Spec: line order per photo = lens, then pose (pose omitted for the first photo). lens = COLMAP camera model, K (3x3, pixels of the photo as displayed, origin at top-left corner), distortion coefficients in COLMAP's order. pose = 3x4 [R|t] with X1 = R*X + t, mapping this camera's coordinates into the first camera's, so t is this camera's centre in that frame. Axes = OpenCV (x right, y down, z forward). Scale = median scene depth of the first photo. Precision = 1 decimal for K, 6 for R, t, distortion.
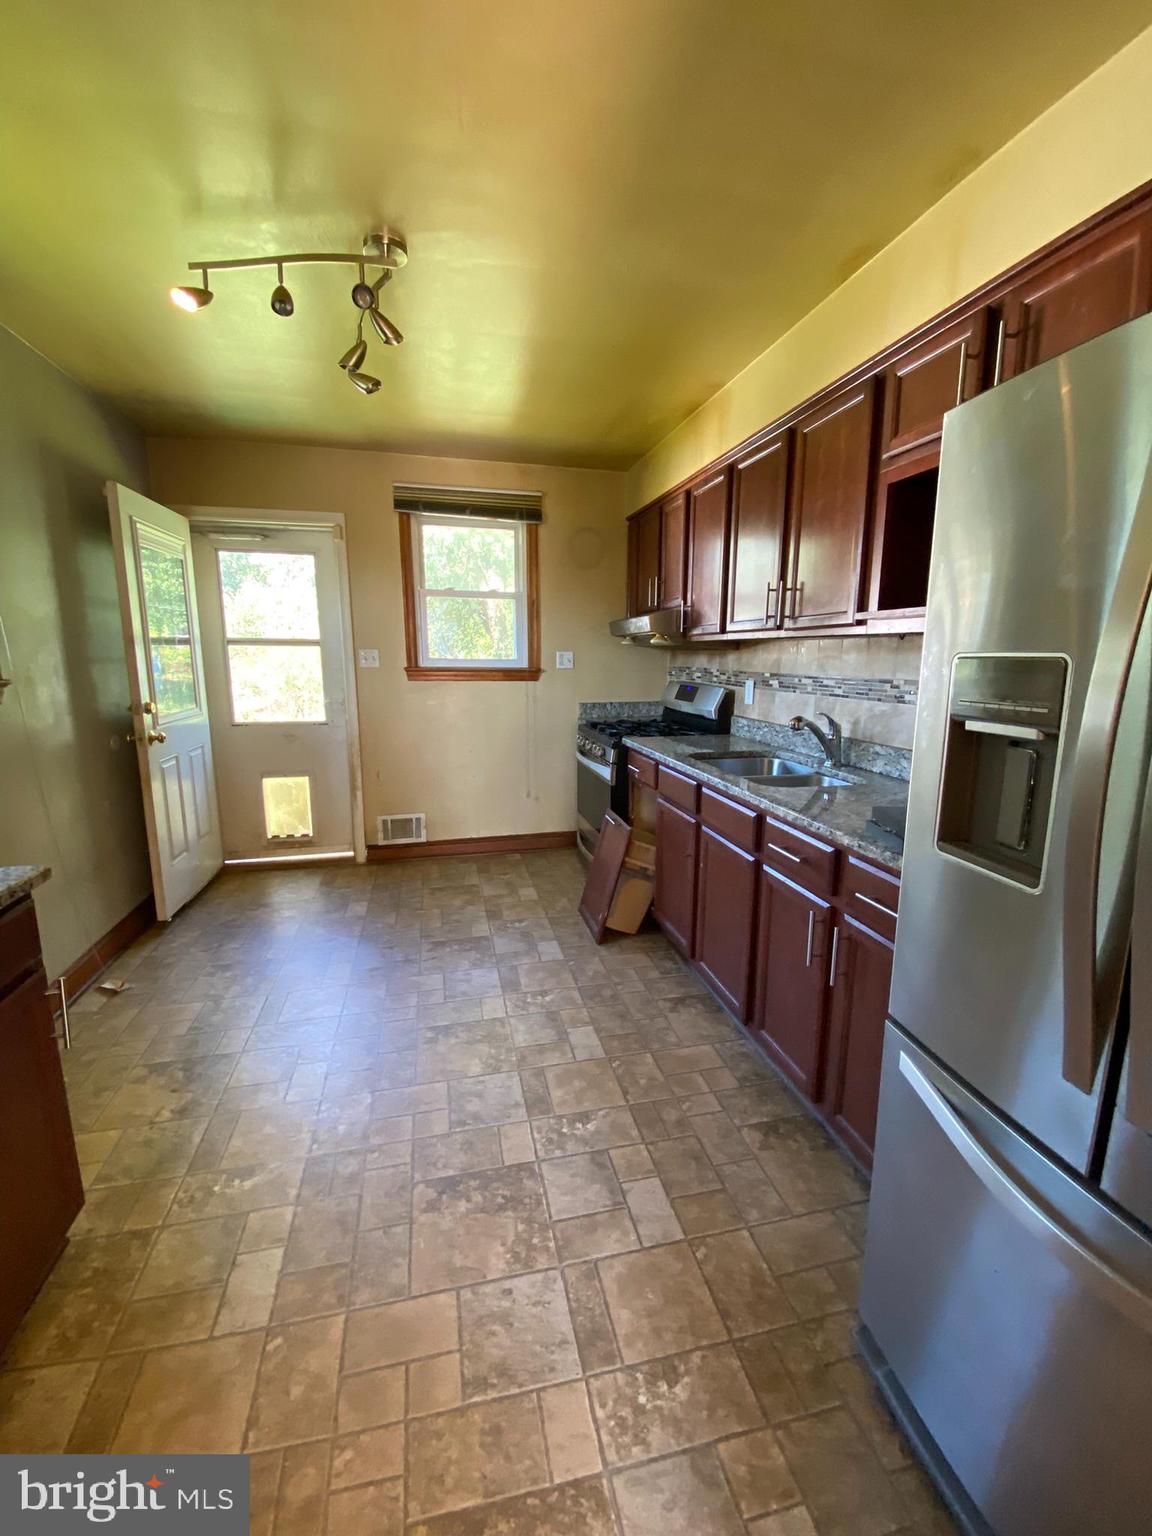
lens RADIAL K [[624.9, 0, 576.0], [0, 624.9, 768.0], [0, 0, 1]] dist [0.021495, -0.022199]
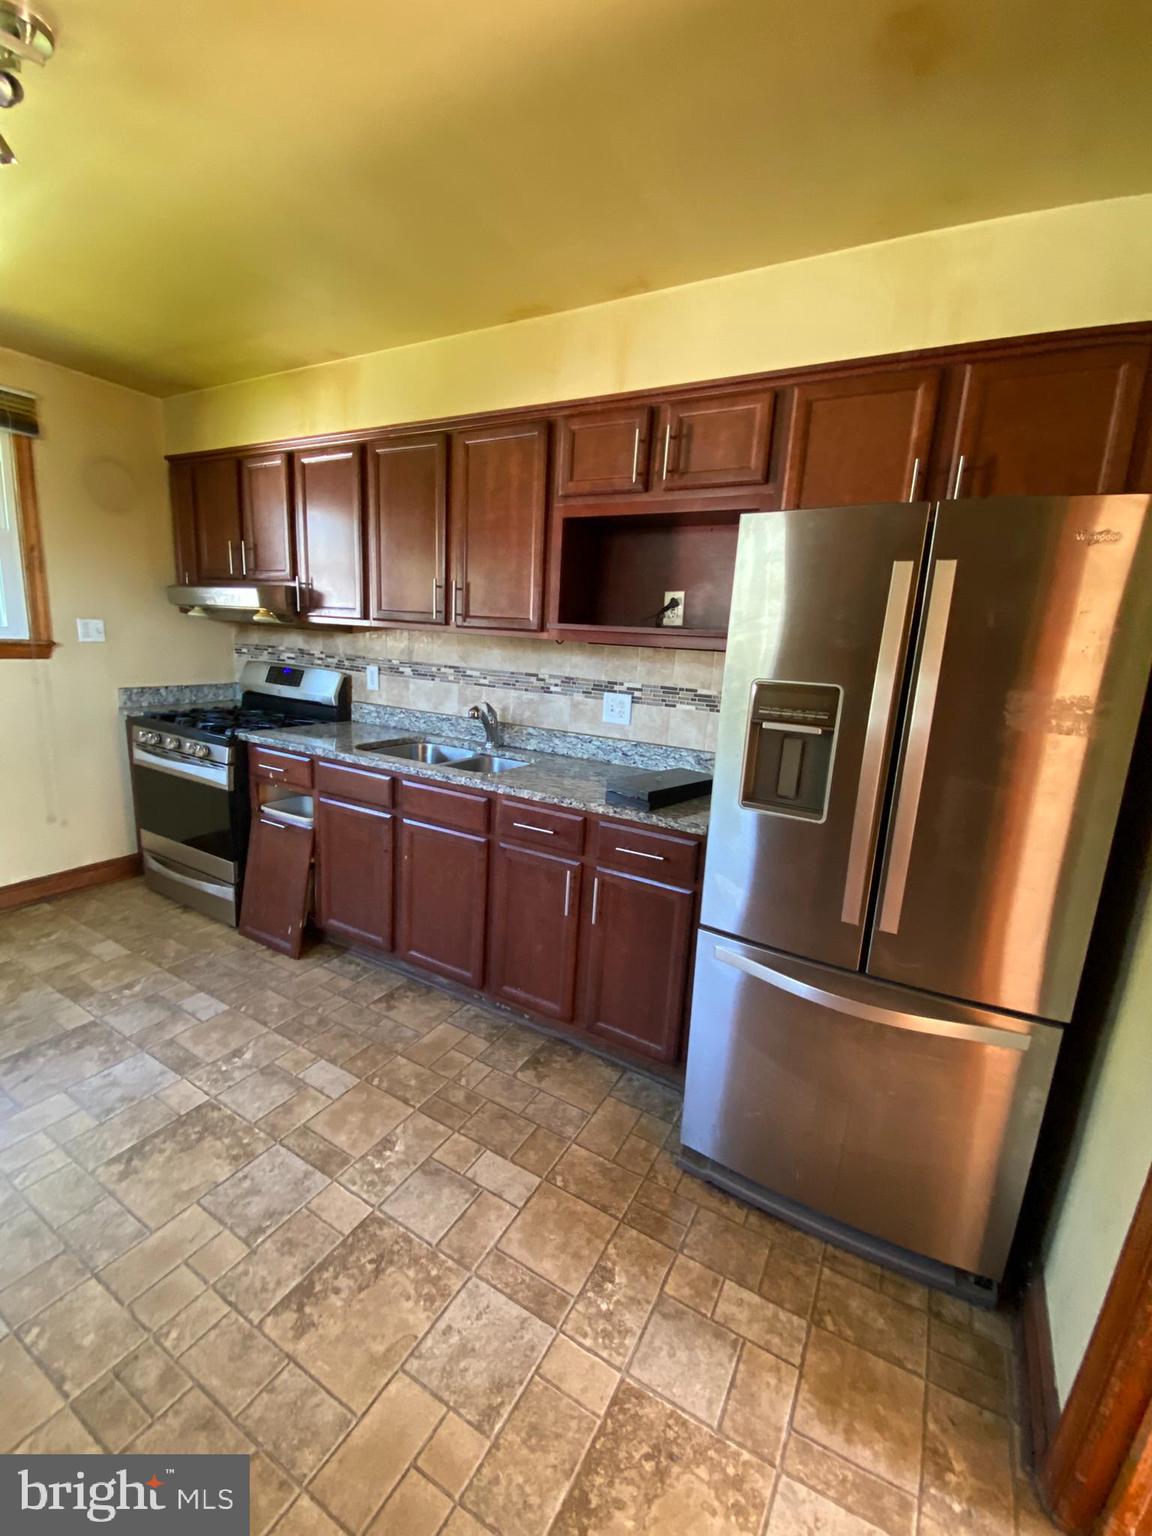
lens RADIAL K [[624.9, 0, 576.0], [0, 624.9, 768.0], [0, 0, 1]] dist [0.021495, -0.022199]
pose [[0.669739, -0.112892, 0.733965, -0.433065], [0.074936, 0.993606, 0.084448, -0.066297], [-0.738806, -0.001557, 0.673917, 0.152528]]
